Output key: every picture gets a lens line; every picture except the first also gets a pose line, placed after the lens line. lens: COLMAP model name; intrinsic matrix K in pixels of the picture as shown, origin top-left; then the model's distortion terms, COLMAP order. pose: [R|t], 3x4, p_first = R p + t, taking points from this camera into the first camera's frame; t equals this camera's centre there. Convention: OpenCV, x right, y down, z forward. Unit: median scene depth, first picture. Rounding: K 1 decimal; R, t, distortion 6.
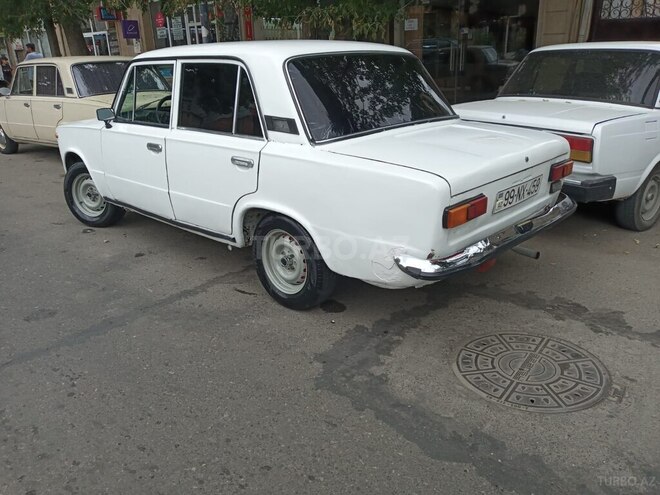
lens RADIAL K [[522.0, 0, 332.7], [0, 522.0, 246.1], [0, 0, 1]] dist [0.018261, -0.035398]
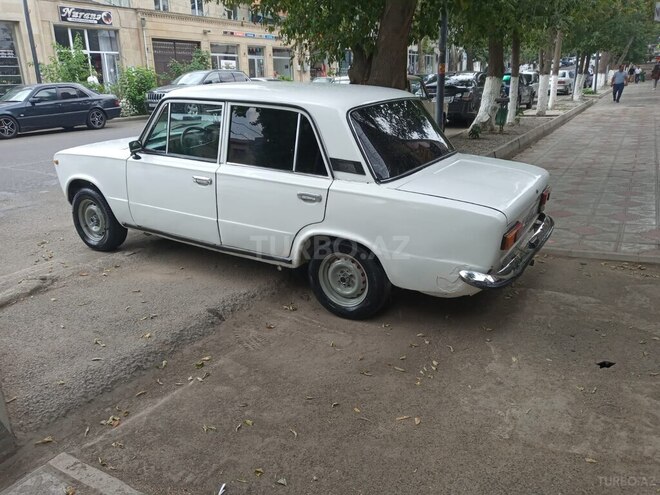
lens RADIAL K [[522.0, 0, 332.7], [0, 522.0, 246.1], [0, 0, 1]] dist [0.018261, -0.035398]
pose [[0.976803, -0.045889, 0.209167, -0.358109], [0.044665, 0.998946, 0.010576, -0.058656], [-0.209432, -0.000988, 0.977823, -0.146277]]
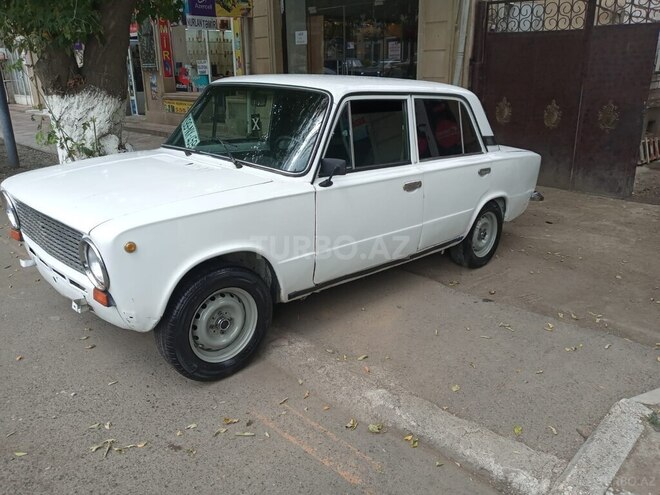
lens RADIAL K [[522.0, 0, 332.7], [0, 522.0, 246.1], [0, 0, 1]] dist [0.018261, -0.035398]
pose [[0.038932, -0.279761, 0.959280, -1.503669], [0.301019, 0.918695, 0.255708, -0.435819], [-0.952823, 0.278807, 0.119980, 1.225280]]
